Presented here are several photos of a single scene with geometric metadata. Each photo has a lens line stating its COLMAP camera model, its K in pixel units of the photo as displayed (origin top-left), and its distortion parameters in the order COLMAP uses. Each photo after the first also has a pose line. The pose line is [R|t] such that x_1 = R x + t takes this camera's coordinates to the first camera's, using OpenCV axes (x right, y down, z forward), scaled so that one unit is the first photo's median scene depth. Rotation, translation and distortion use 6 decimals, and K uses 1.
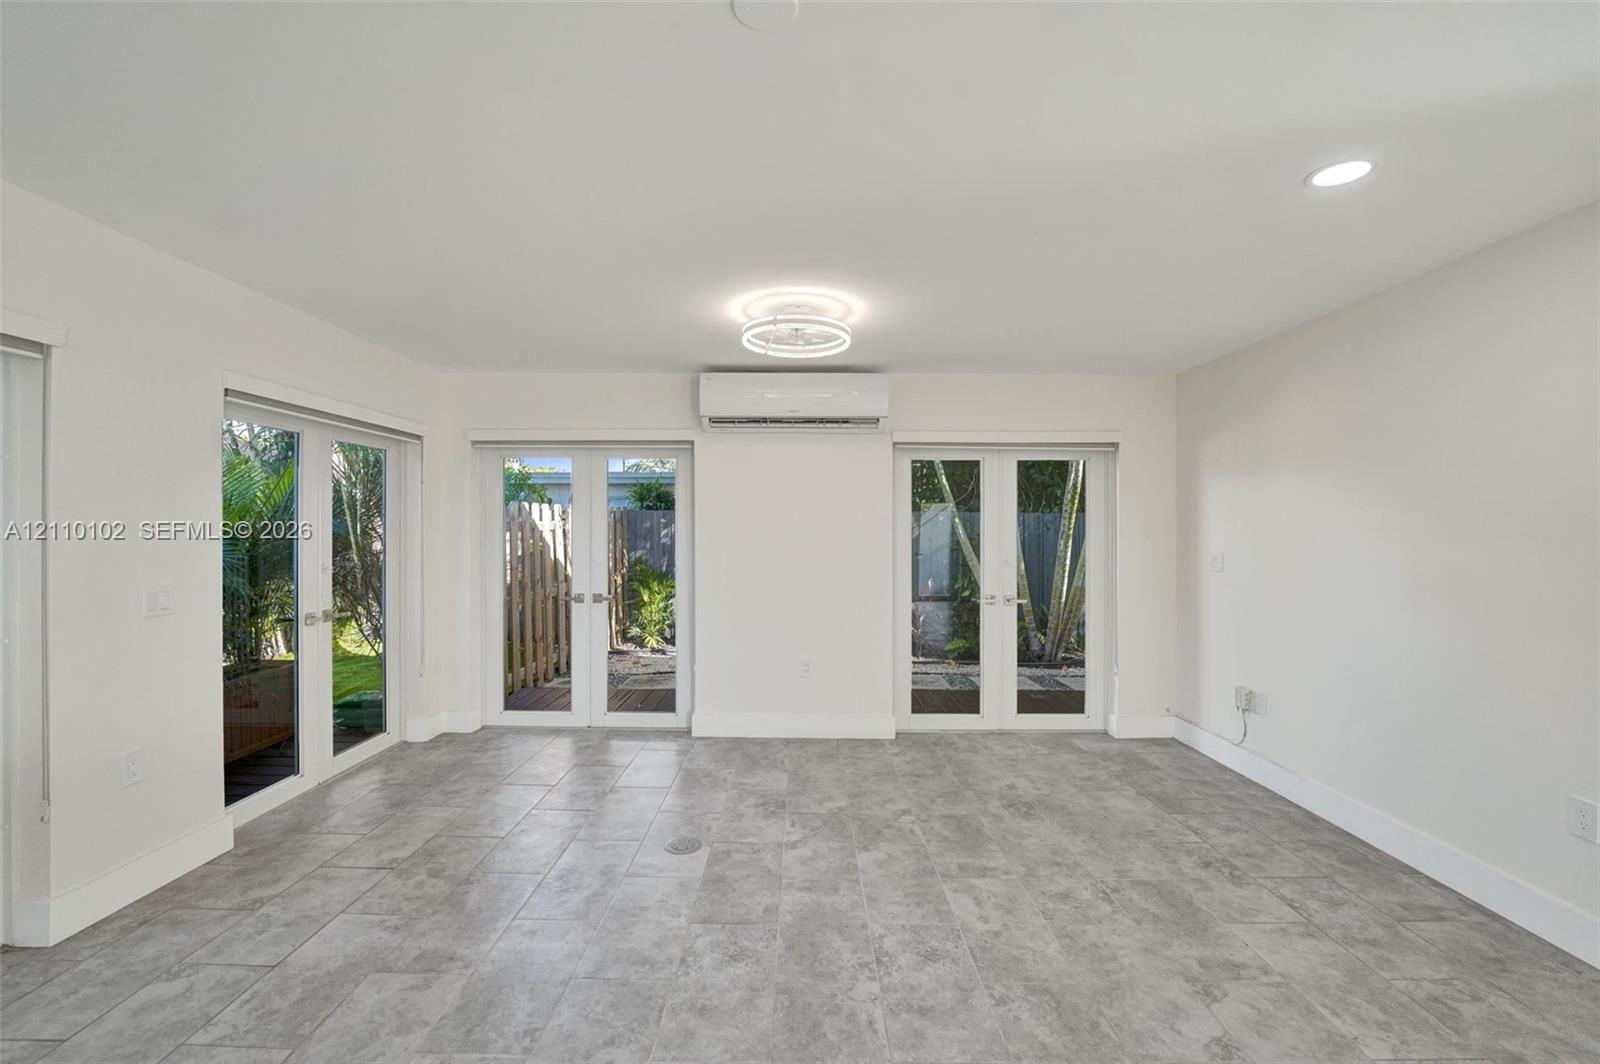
lens RADIAL K [[670.2, 0, 800.5], [0, 670.2, 516.7], [0, 0, 1]] dist [-0.022414, 0.002398]
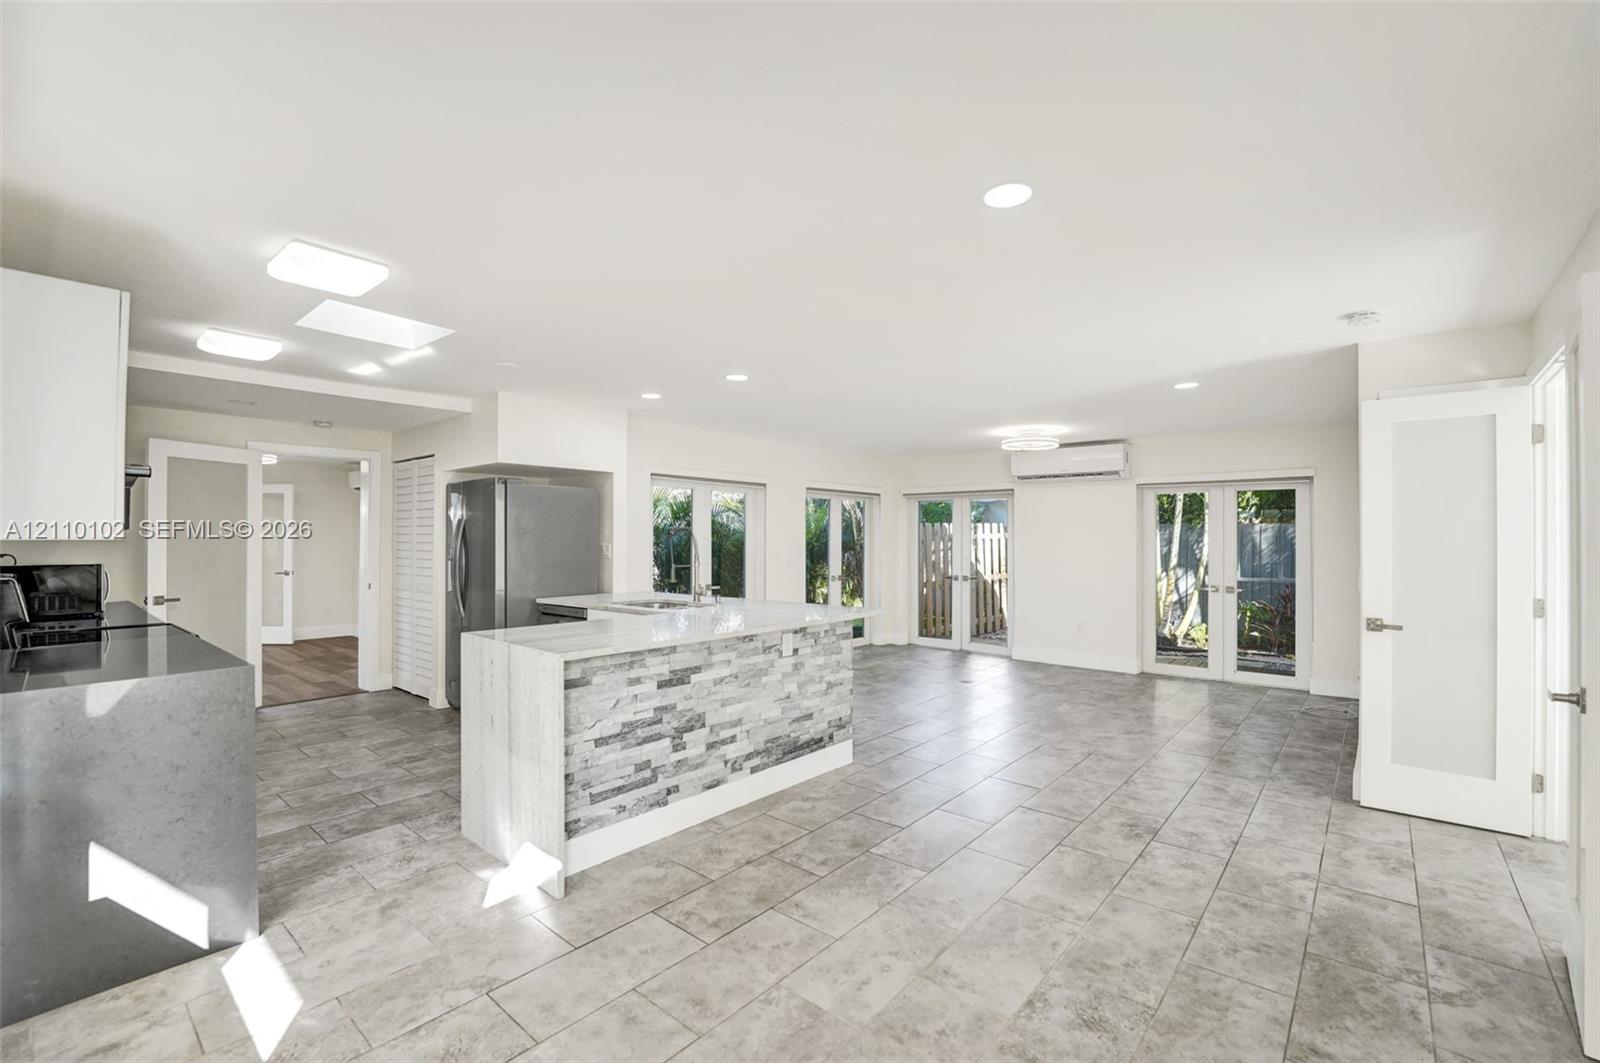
lens RADIAL K [[670.2, 0, 781.8], [0, 670.2, 523.0], [0, 0, 1]] dist [-0.022414, 0.002398]
pose [[0.759312, -0.015416, -0.650544, 0.504834], [0.011781, 0.999881, -0.009944, -0.015324], [0.650620, -0.000113, 0.759403, -0.694997]]
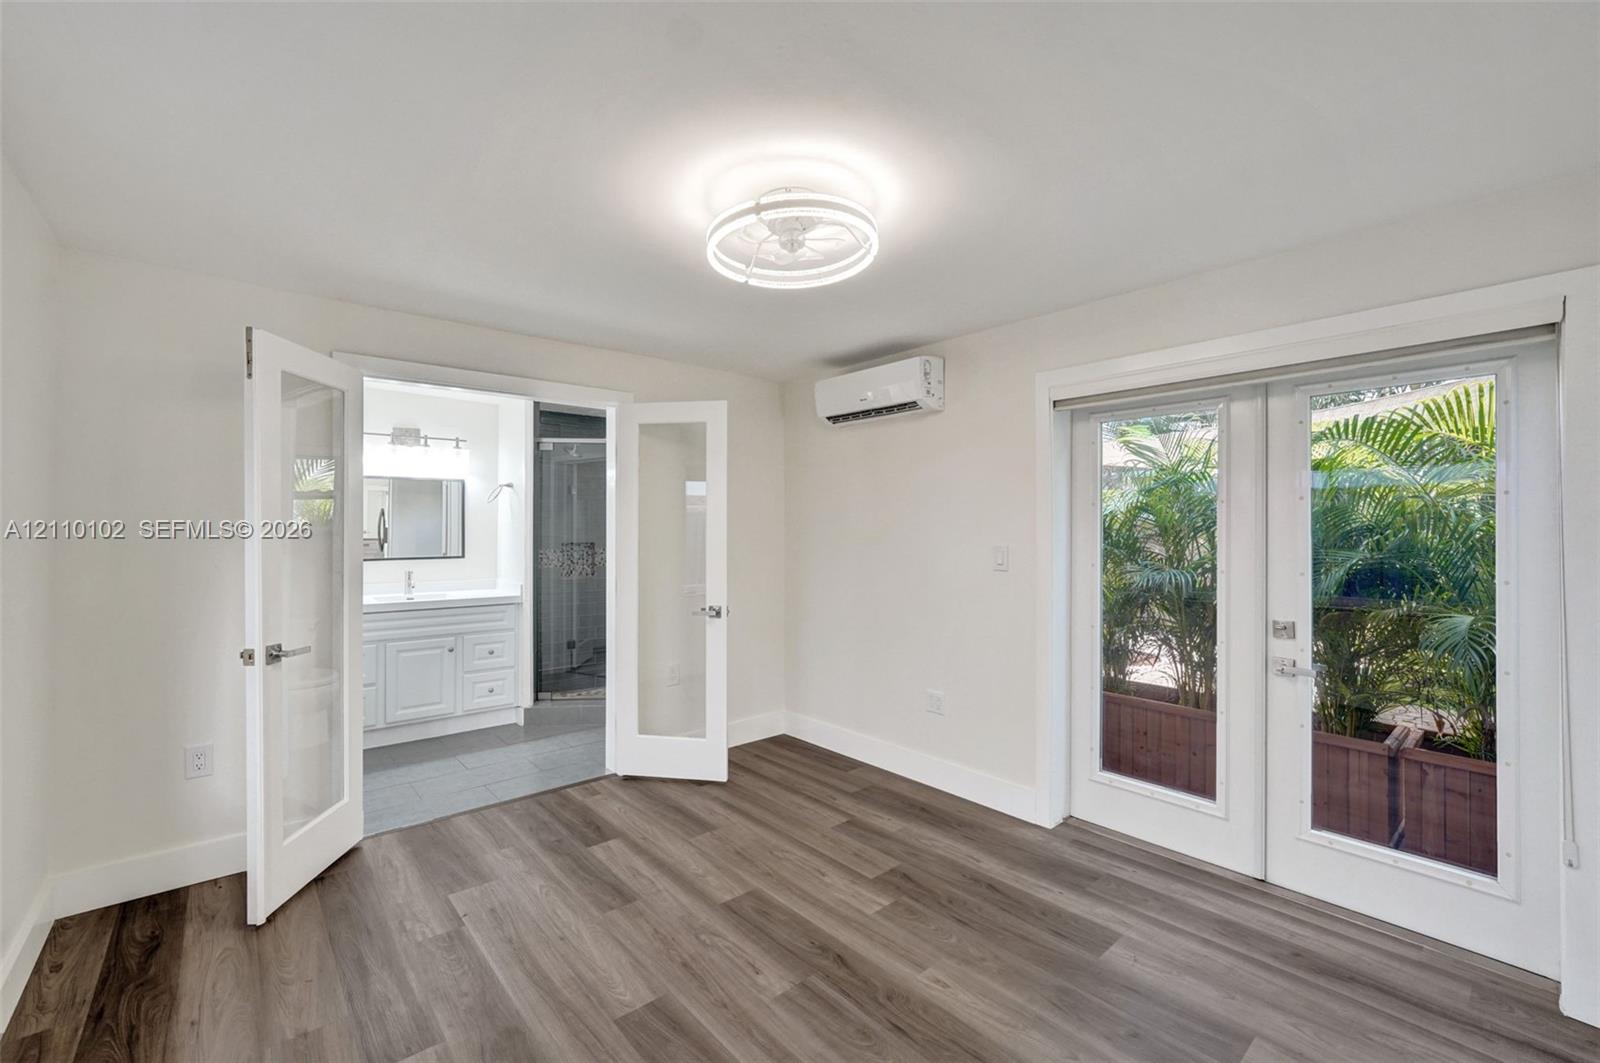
lens RADIAL K [[670.2, 0, 813.1], [0, 670.2, 523.2], [0, 0, 1]] dist [-0.022414, 0.002398]
pose [[0.670088, -0.007754, -0.742241, -1.146696], [0.011284, 0.999936, -0.000260, -0.012753], [0.742195, -0.008202, 0.670133, -0.626067]]
